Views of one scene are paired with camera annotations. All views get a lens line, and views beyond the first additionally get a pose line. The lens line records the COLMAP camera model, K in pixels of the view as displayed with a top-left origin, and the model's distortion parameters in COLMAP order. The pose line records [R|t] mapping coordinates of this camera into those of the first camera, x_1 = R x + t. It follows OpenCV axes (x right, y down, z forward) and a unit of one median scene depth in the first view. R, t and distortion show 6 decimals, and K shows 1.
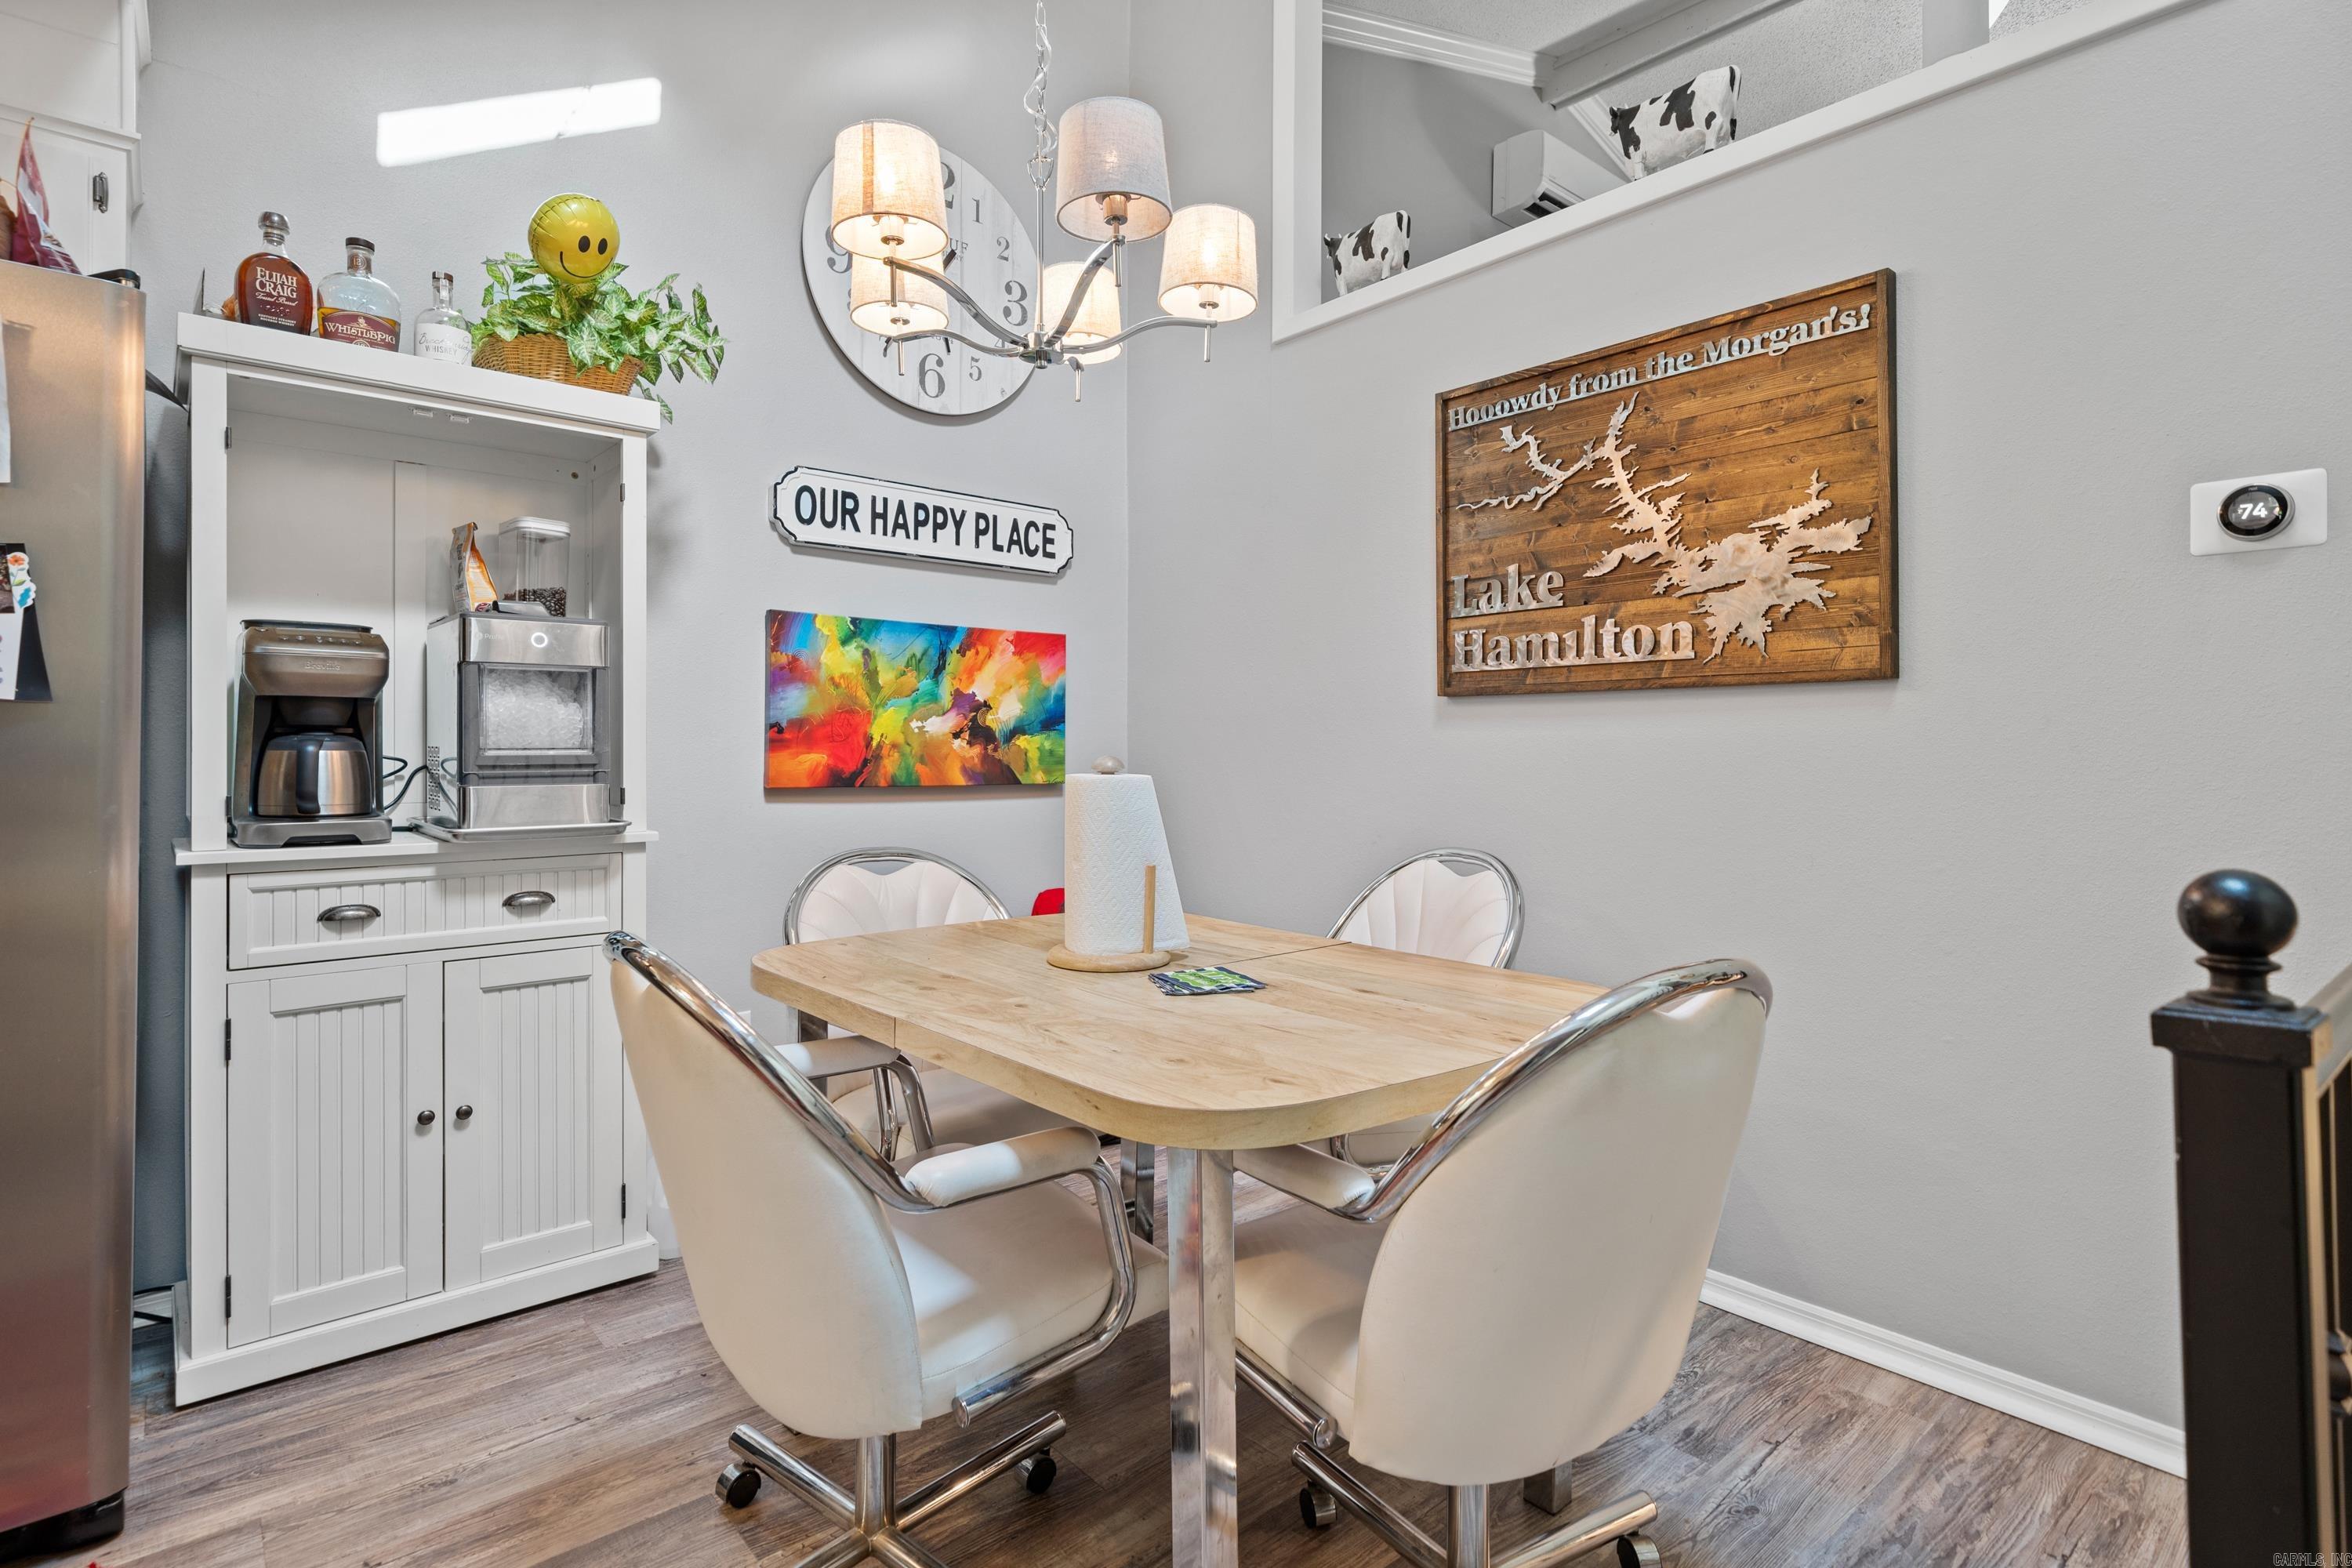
lens RADIAL K [[1188.3, 0, 1166.2], [0, 1188.3, 736.2], [0, 0, 1]] dist [-0.000095, 0.000233]
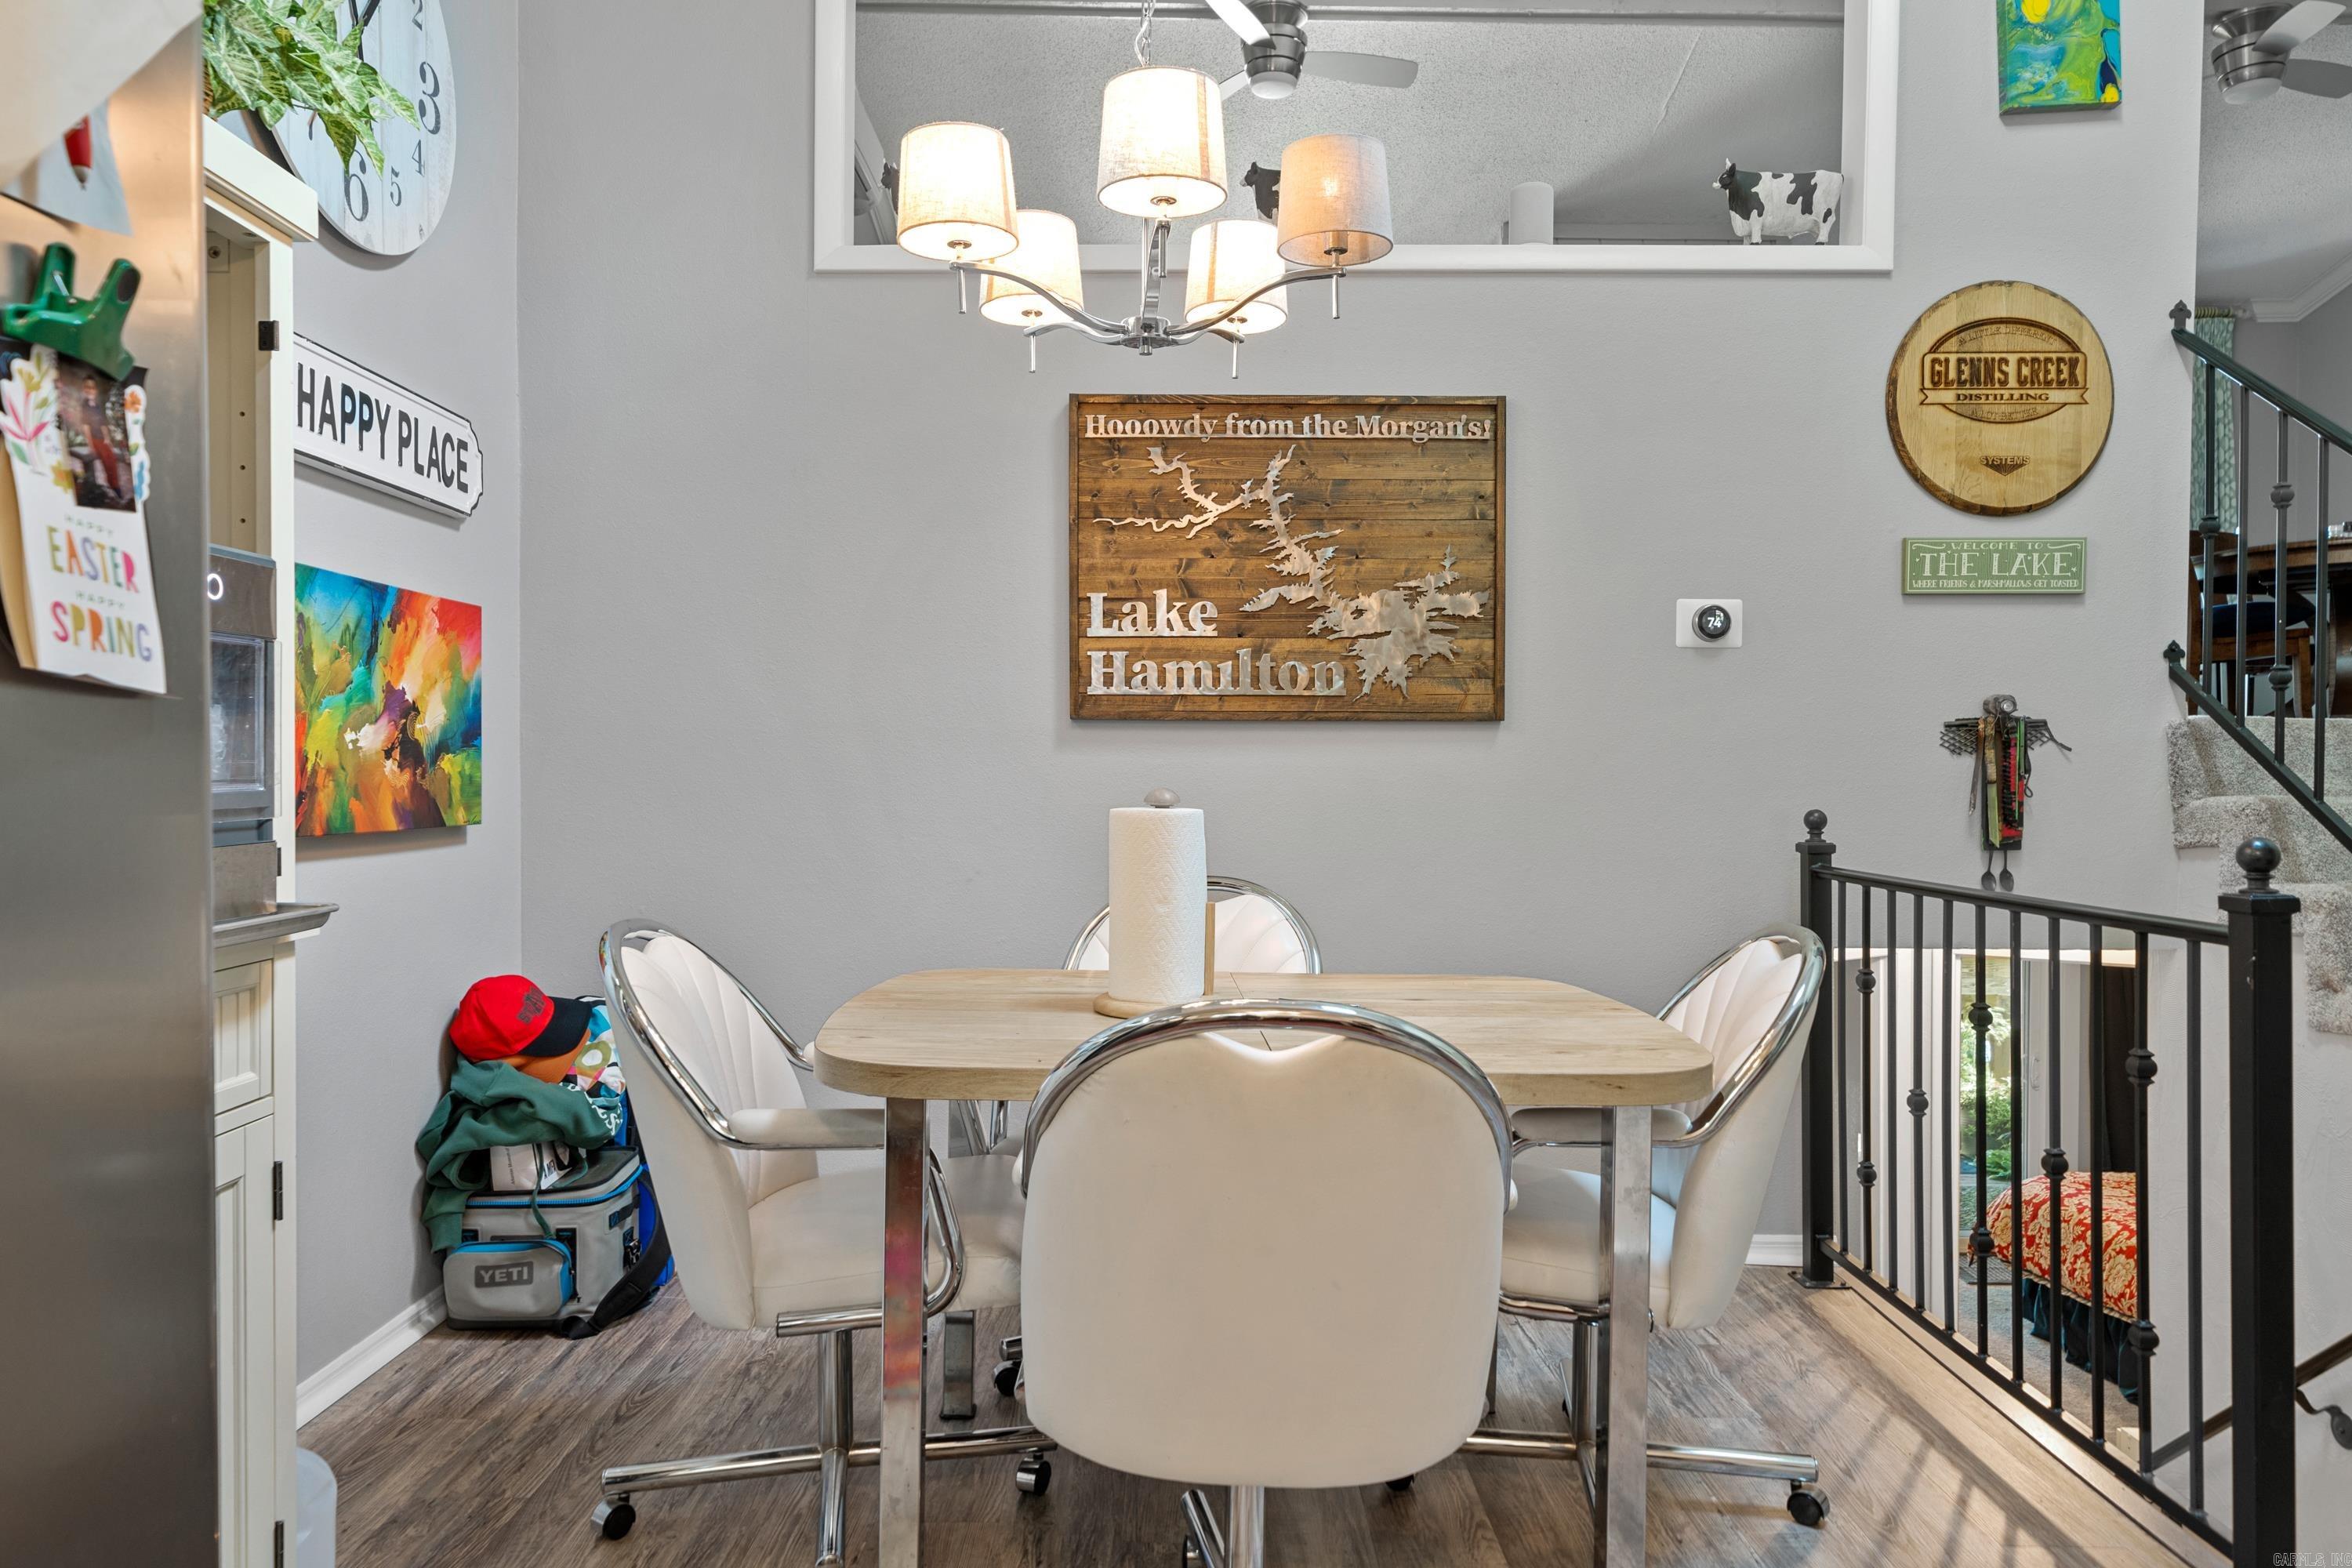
lens RADIAL K [[1554.5, 0, 1176.9], [0, 1554.5, 775.9], [0, 0, 1]] dist [0.003414, -0.001464]
pose [[0.639764, -0.002375, 0.768567, -0.693907], [-0.011838, 0.999846, 0.012943, -0.005984], [-0.768480, -0.017379, 0.639638, 0.160296]]
